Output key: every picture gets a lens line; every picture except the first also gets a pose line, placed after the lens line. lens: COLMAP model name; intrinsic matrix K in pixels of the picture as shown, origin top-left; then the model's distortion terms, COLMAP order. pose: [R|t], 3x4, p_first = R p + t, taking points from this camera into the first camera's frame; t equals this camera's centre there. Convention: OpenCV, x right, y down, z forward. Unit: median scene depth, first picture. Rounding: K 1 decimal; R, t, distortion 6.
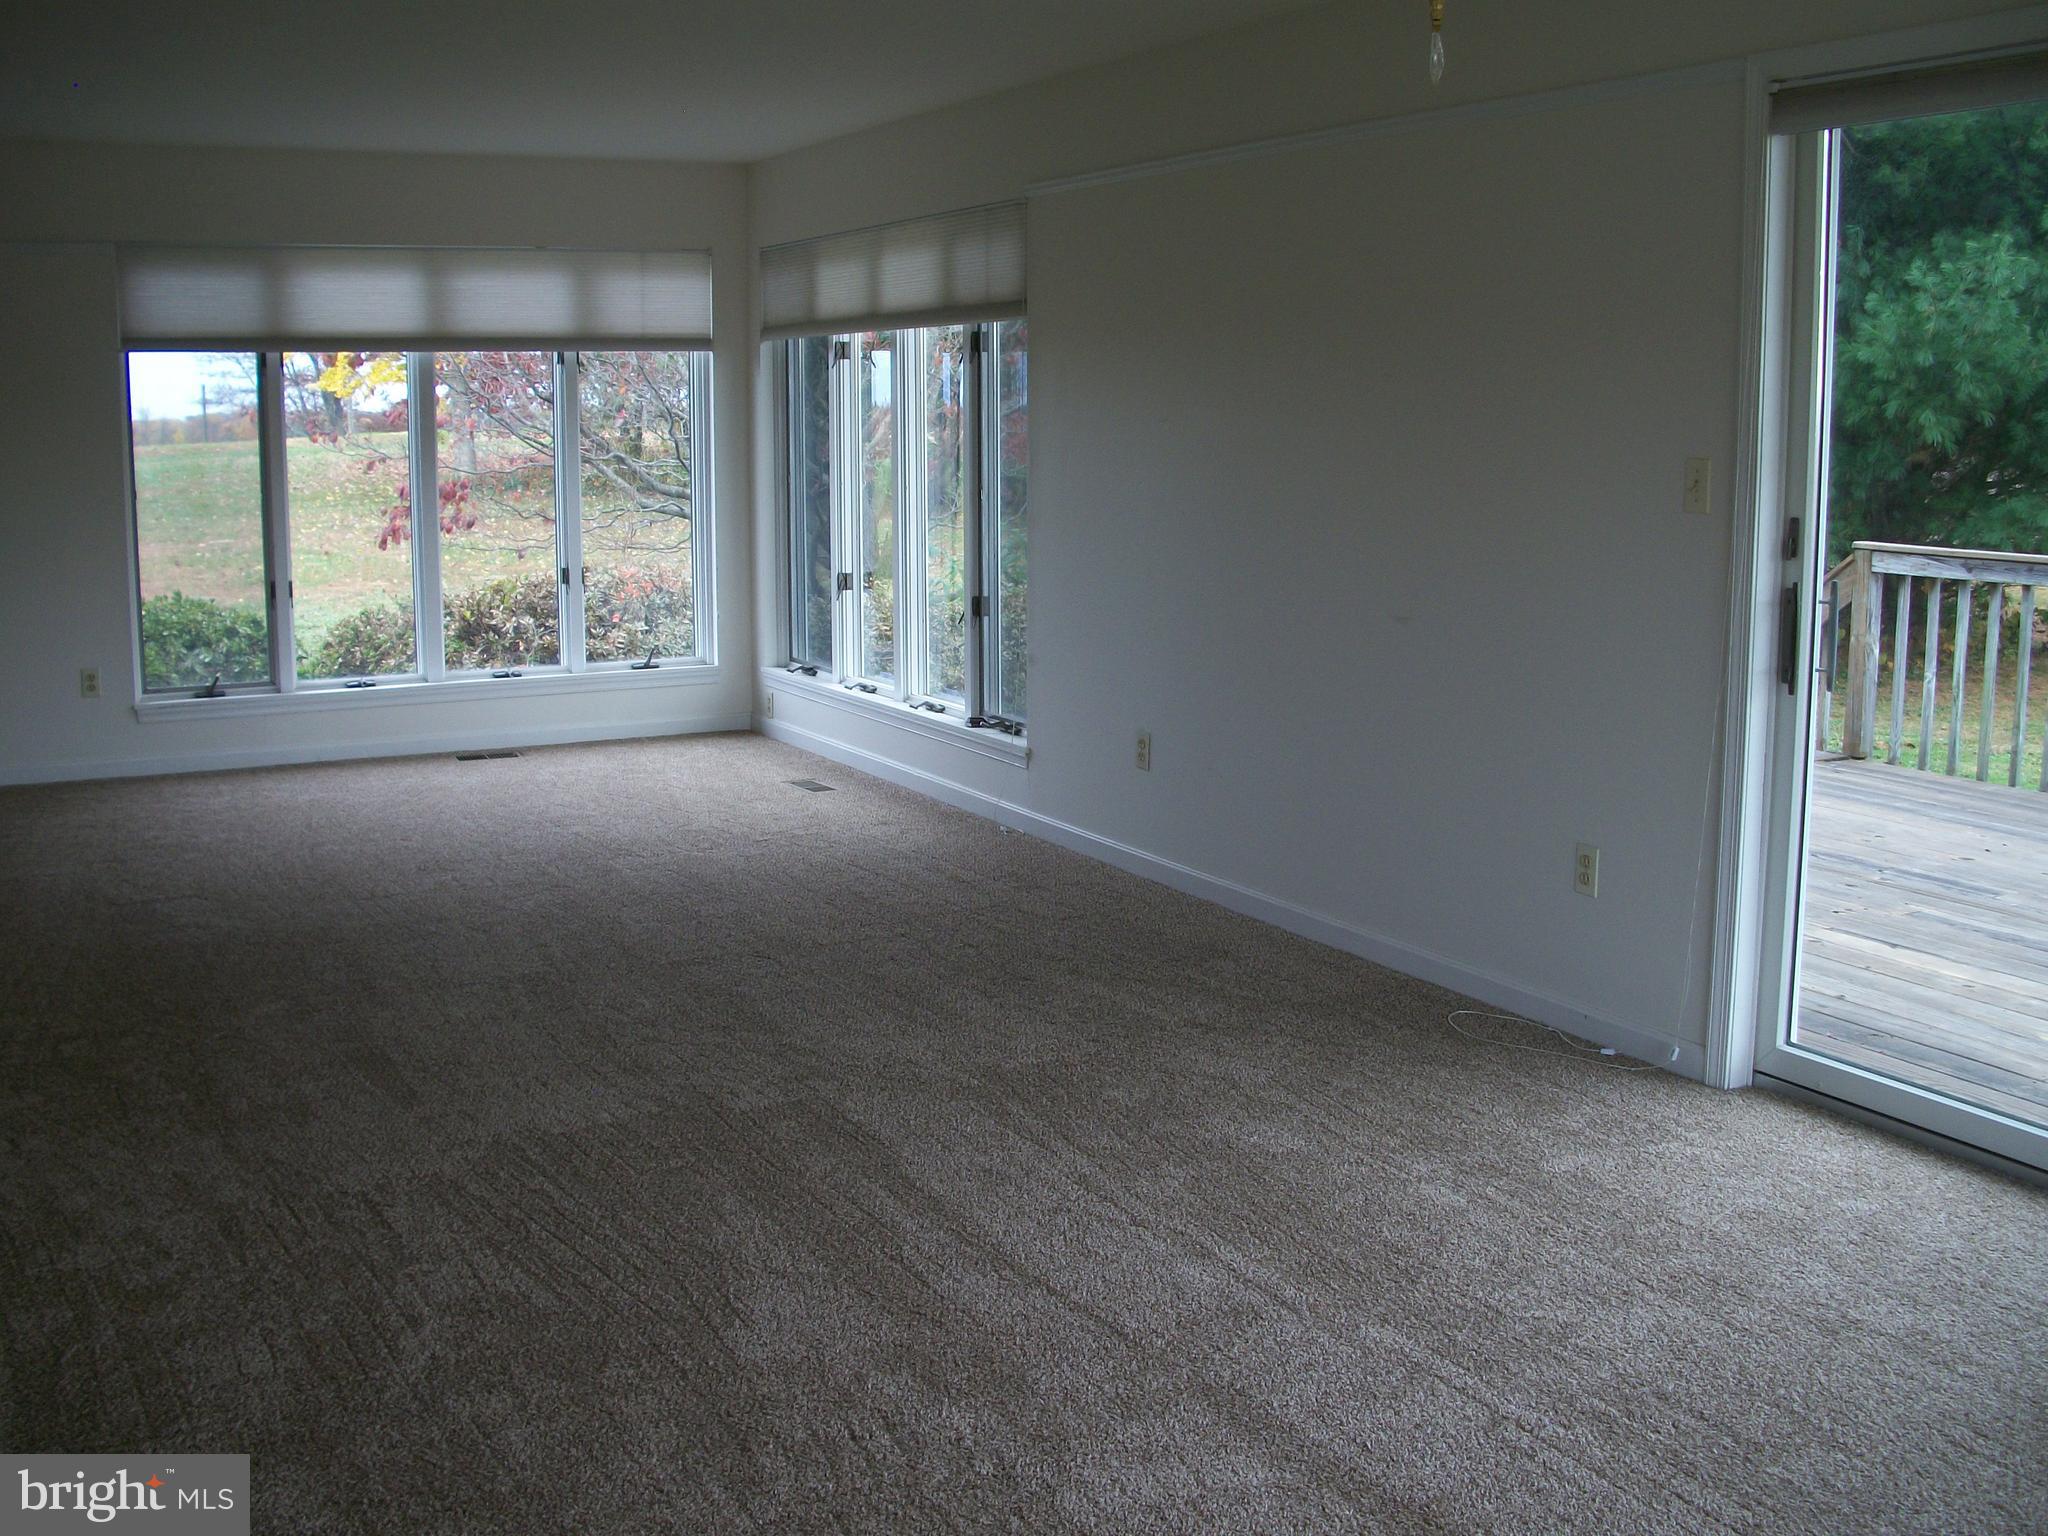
lens RADIAL K [[2169.3, 0, 1081.6], [0, 2169.3, 767.2], [0, 0, 1]] dist [-0.208469, 0.164680]
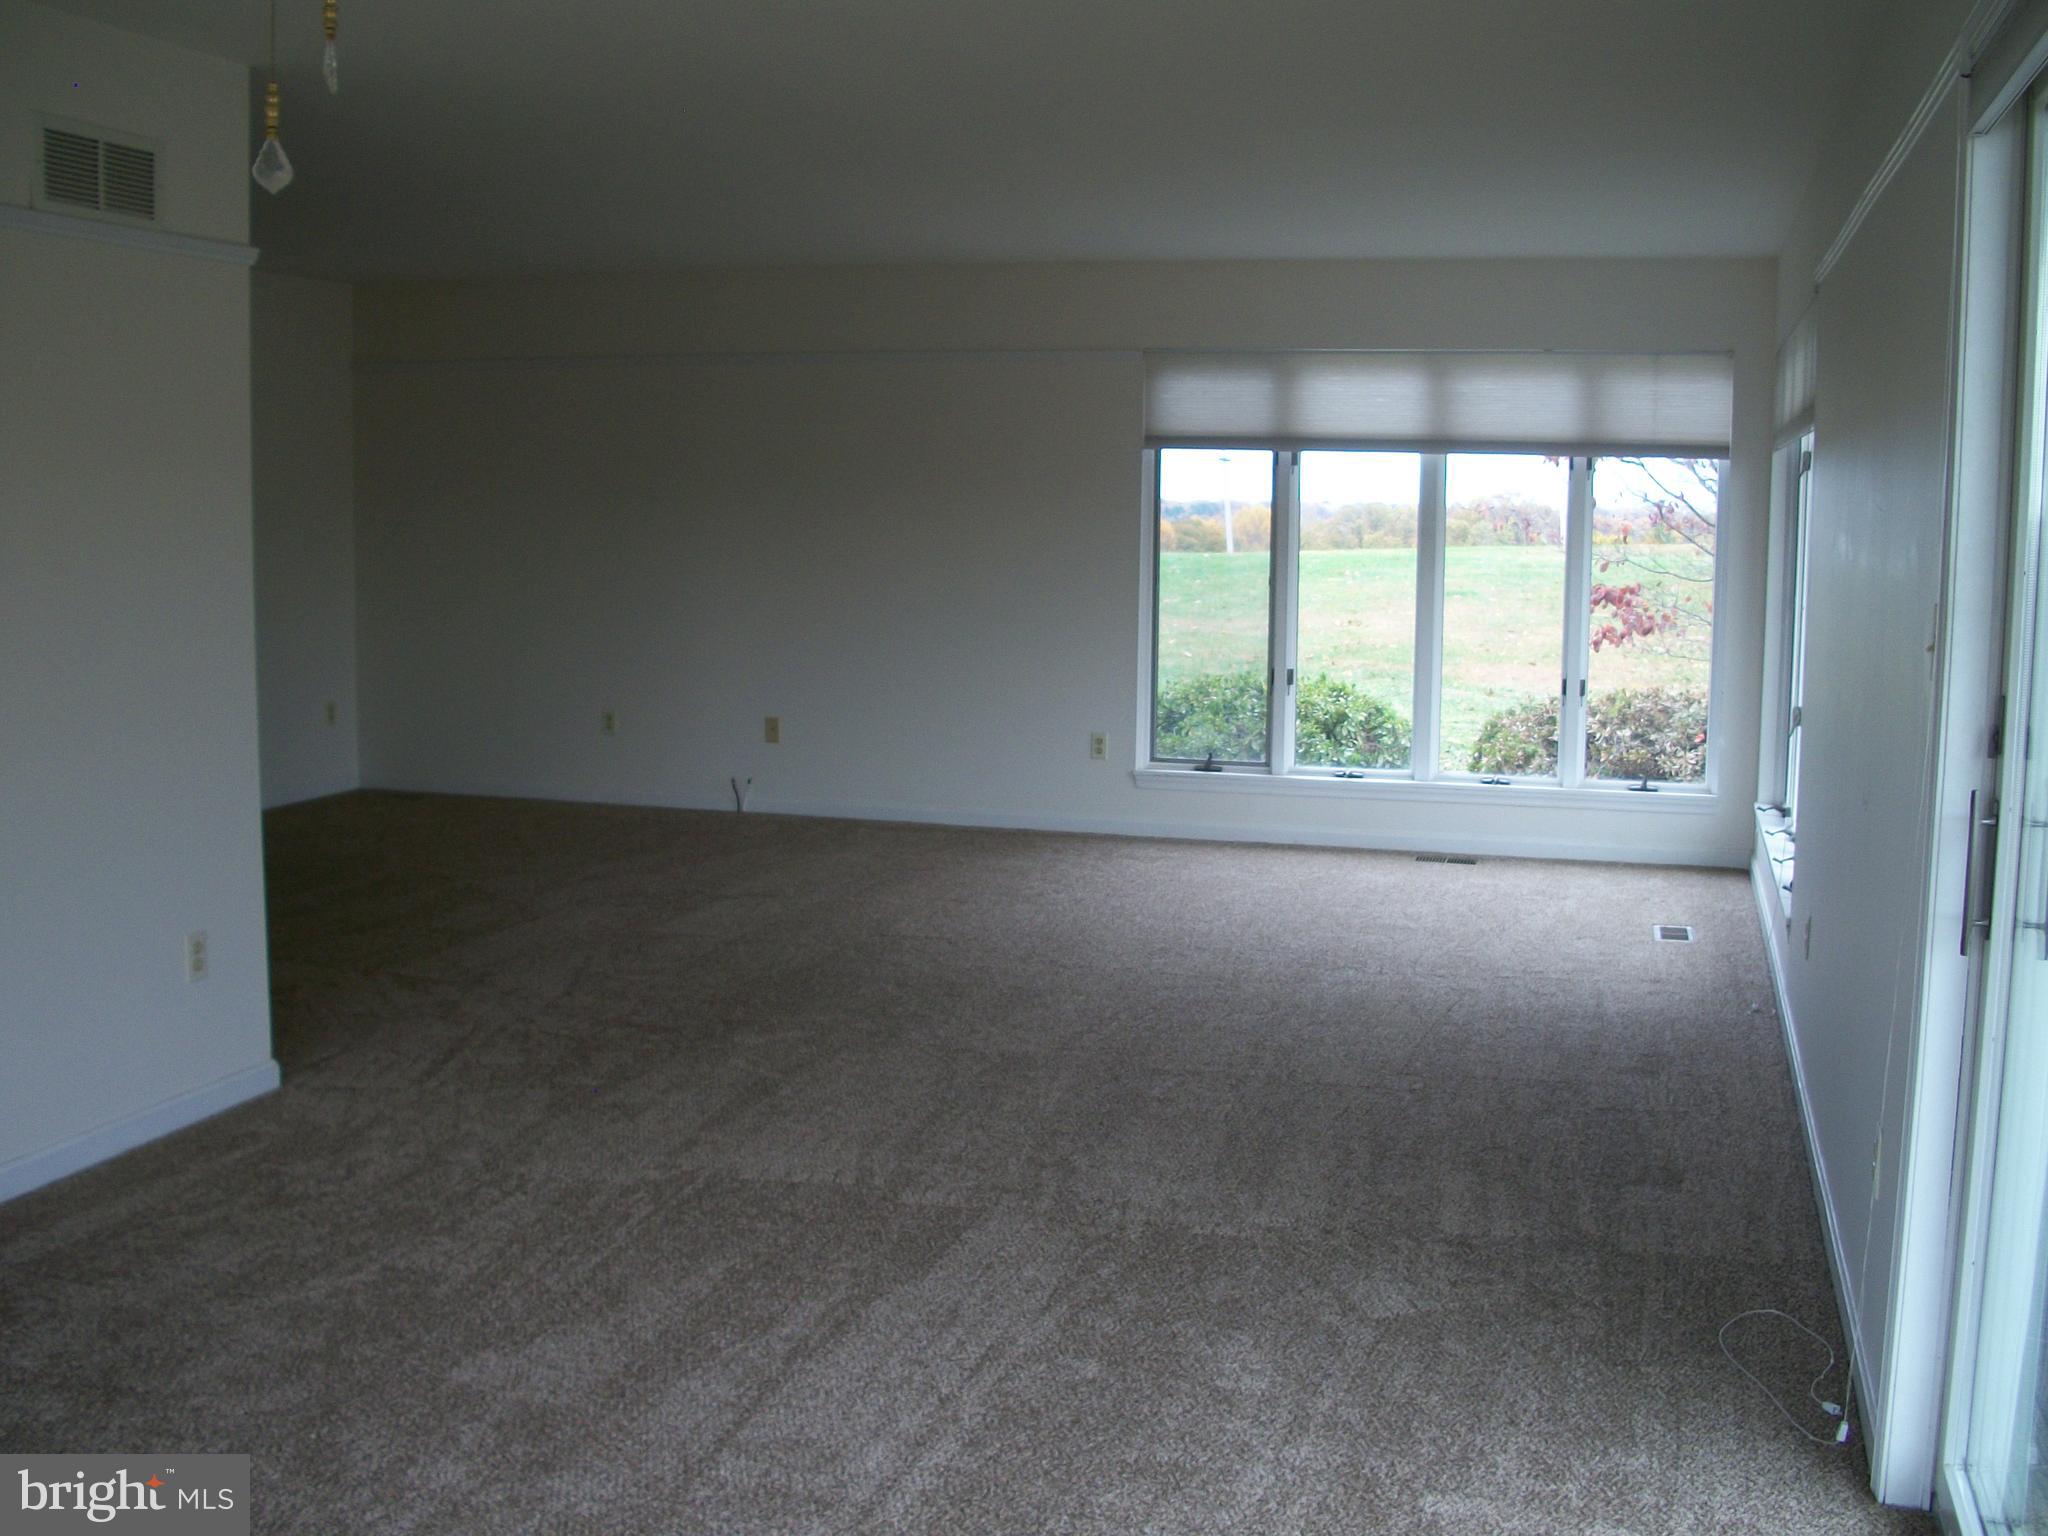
lens RADIAL K [[2169.3, 0, 1081.6], [0, 2169.3, 767.2], [0, 0, 1]] dist [-0.208469, 0.164680]
pose [[0.701492, 0.092907, -0.706595, 0.332178], [-0.127901, 0.991781, 0.003427, -0.032109], [0.701106, 0.087970, 0.707610, 0.180264]]
